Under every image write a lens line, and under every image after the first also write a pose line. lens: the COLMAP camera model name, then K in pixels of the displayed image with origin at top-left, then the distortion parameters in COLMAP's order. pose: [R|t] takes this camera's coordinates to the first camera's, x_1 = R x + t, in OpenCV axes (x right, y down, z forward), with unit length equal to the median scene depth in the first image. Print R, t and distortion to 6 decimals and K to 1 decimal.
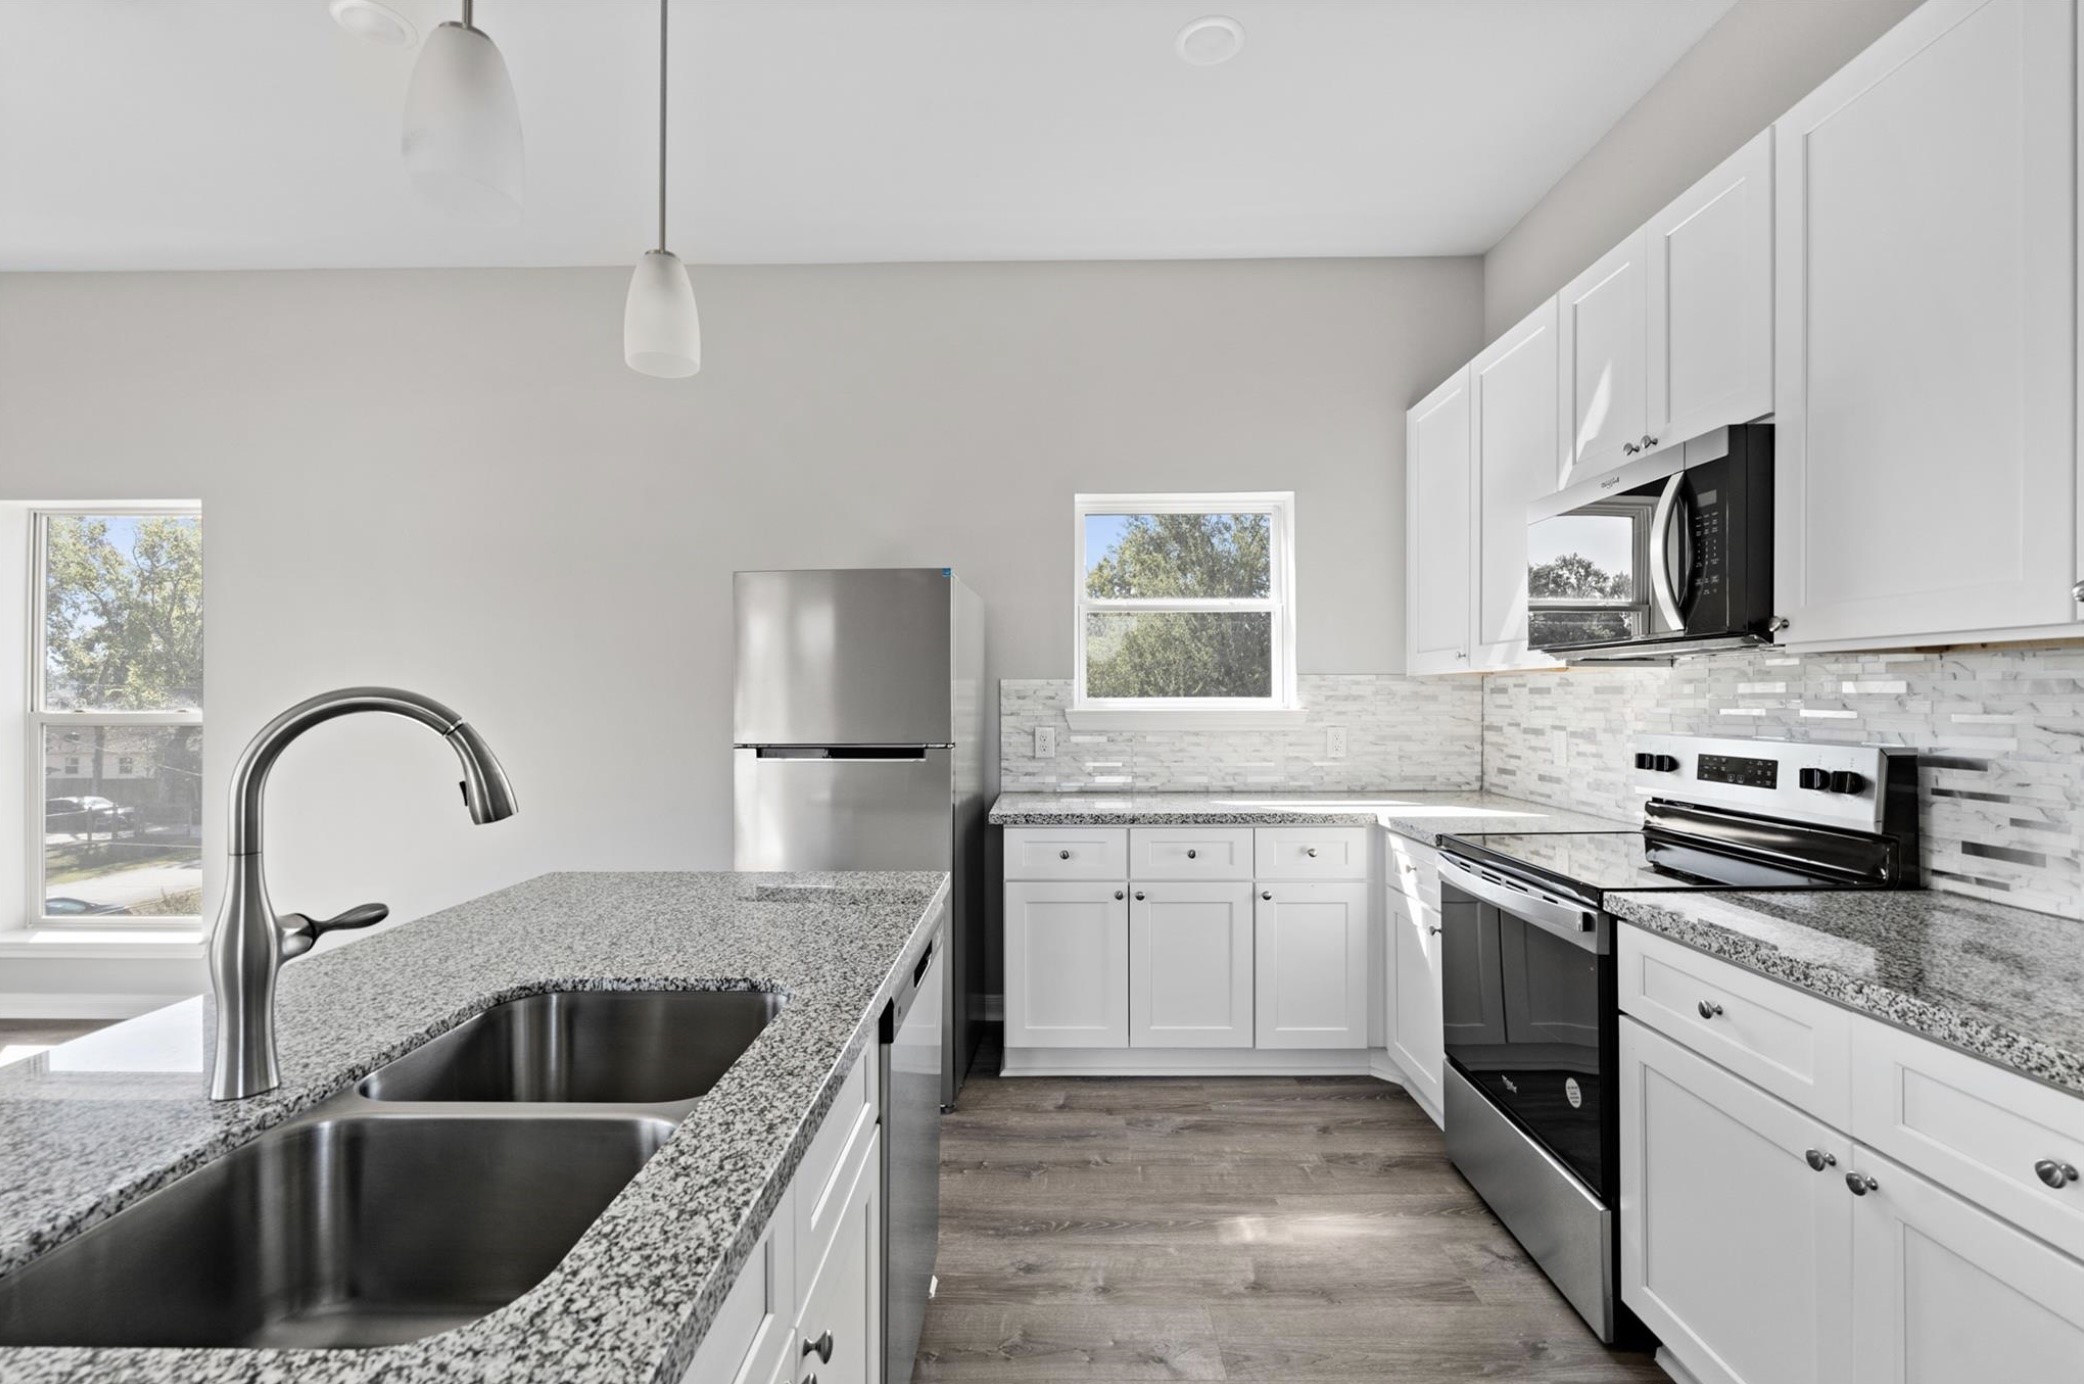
lens RADIAL K [[925.3, 0, 1039.8], [0, 925.3, 690.7], [0, 0, 1]] dist [-0.000576, -0.000329]
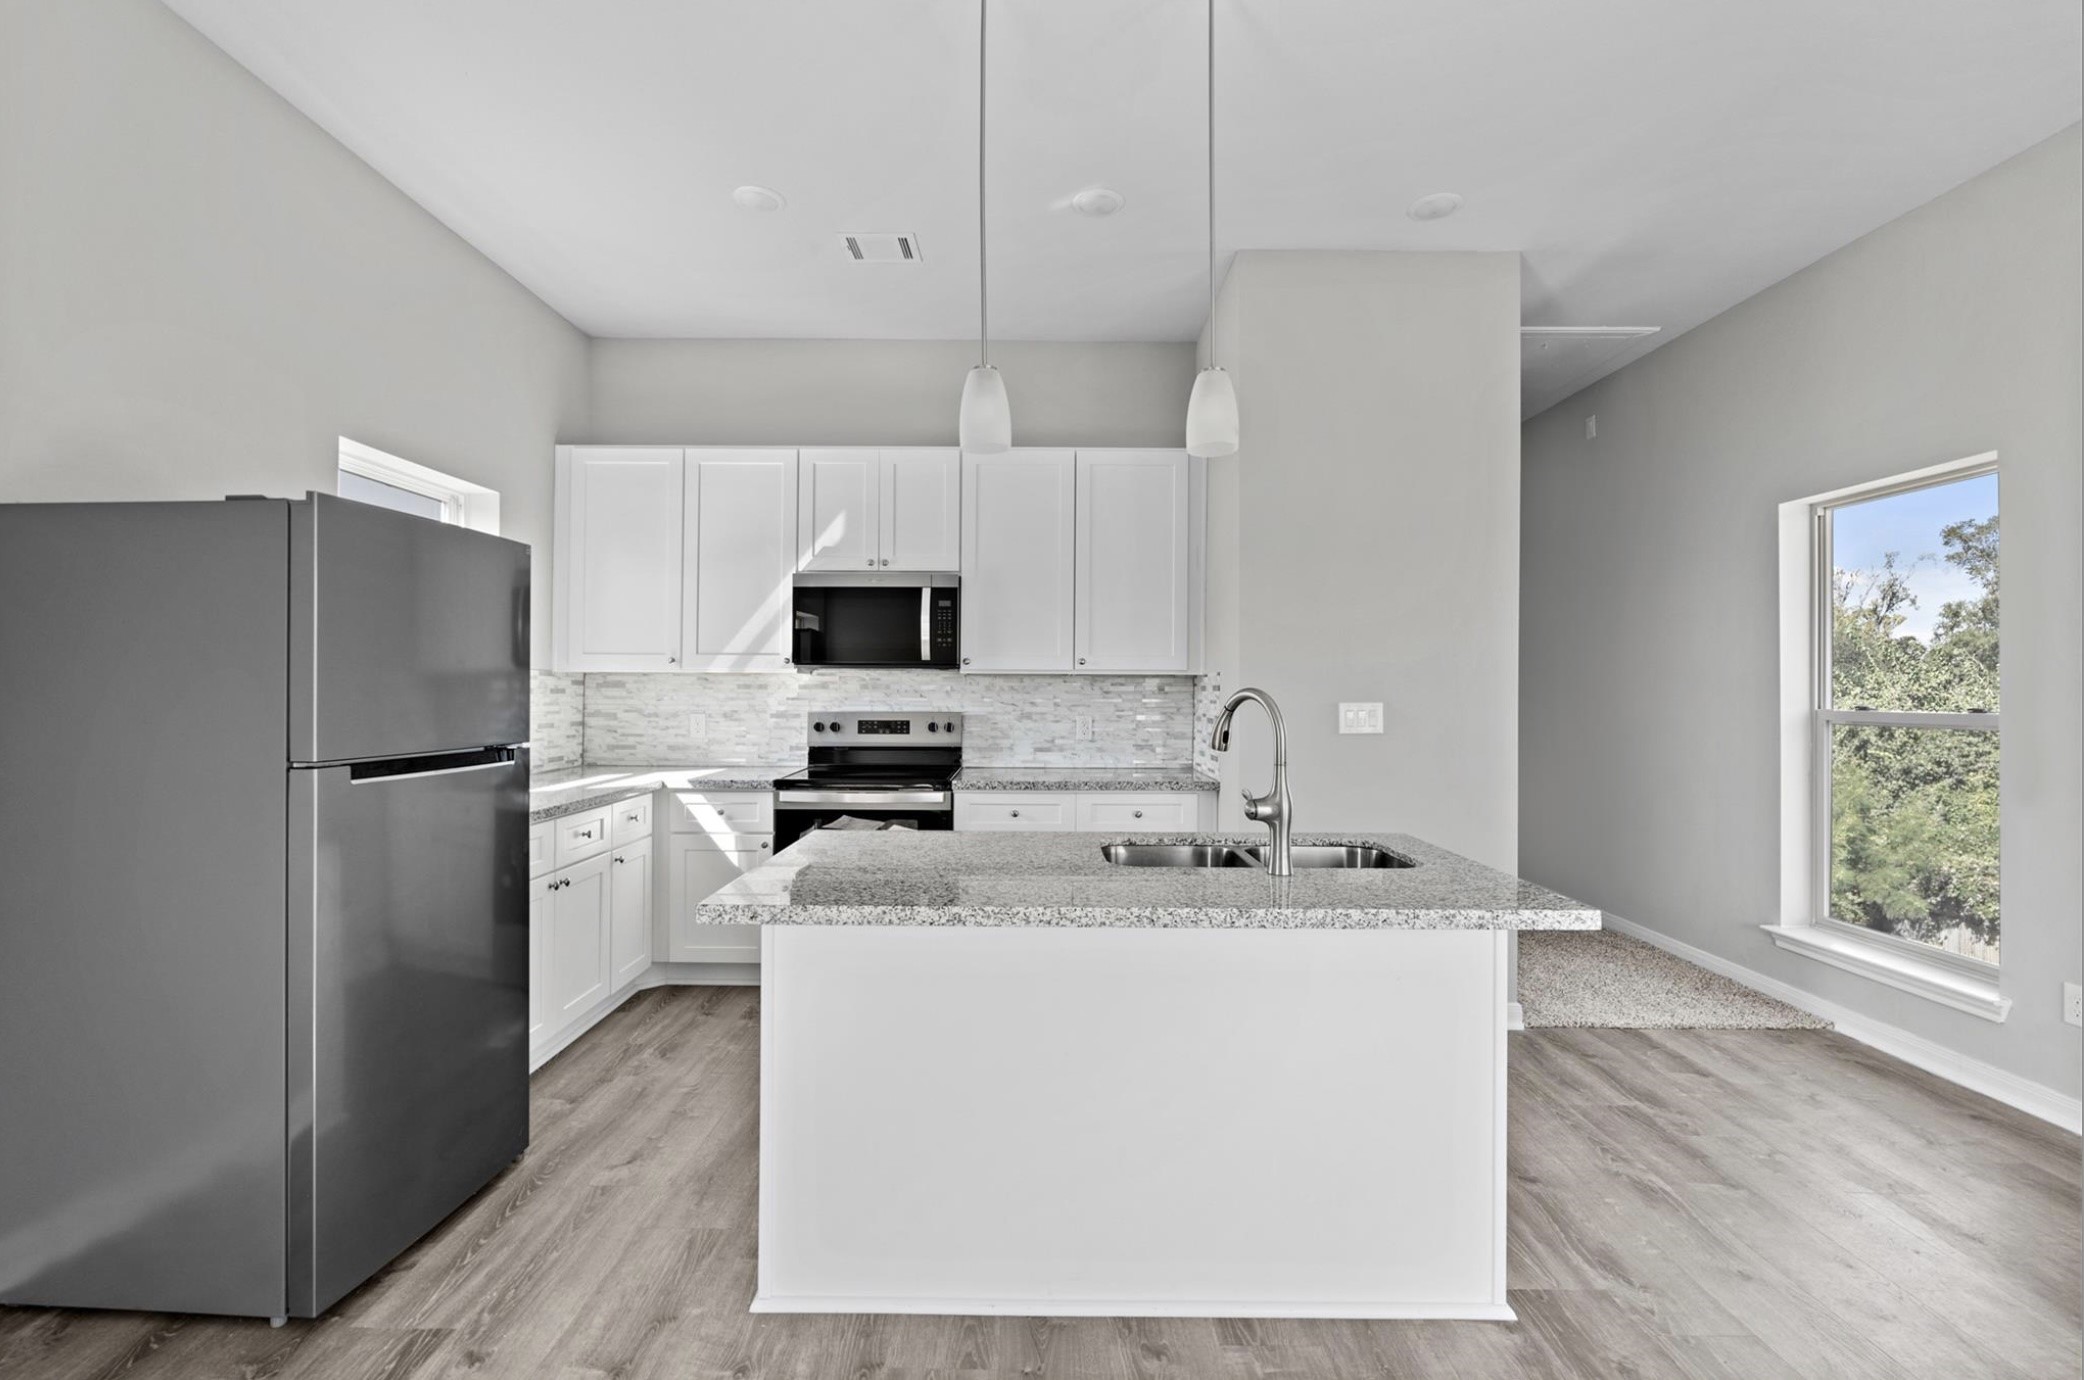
lens RADIAL K [[912.6, 0, 1037.2], [0, 912.6, 684.4], [0, 0, 1]] dist [-0.003566, 0.000203]
pose [[-0.011049, 0.009314, 0.999896, -0.966350], [-0.010959, 0.999895, -0.009435, 0.005083], [-0.999879, -0.011062, -0.010946, 0.514652]]
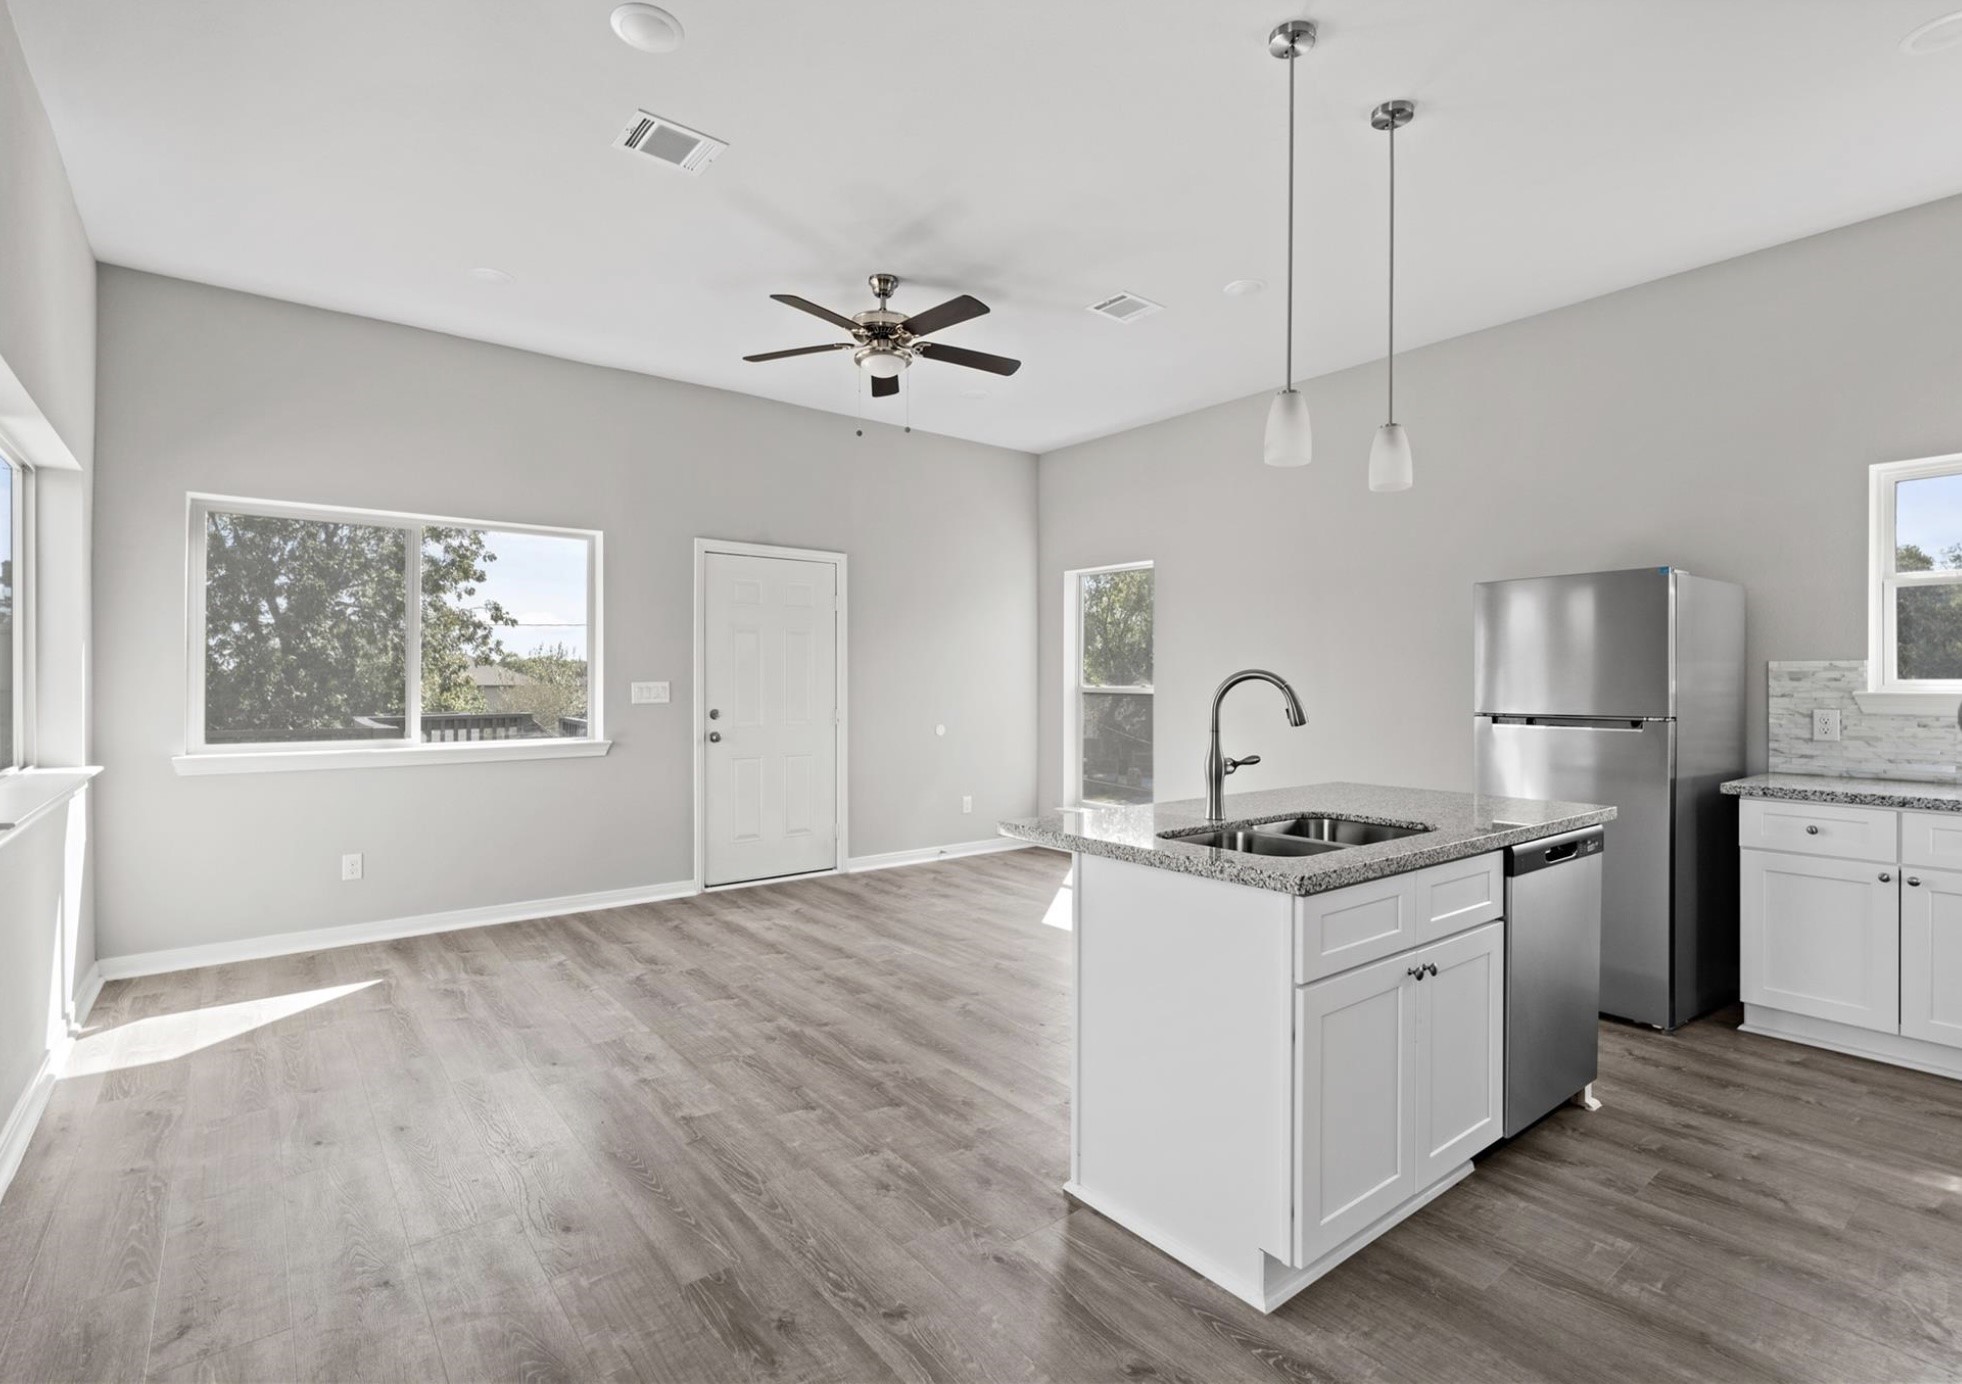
lens RADIAL K [[932.2, 0, 973.0], [0, 932.2, 685.4], [0, 0, 1]] dist [0.001553, -0.001016]
pose [[0.626432, 0.006620, -0.779448, 0.264848], [0.001064, 0.999956, 0.009347, 0.004899], [0.779476, -0.006685, 0.626397, -0.405677]]
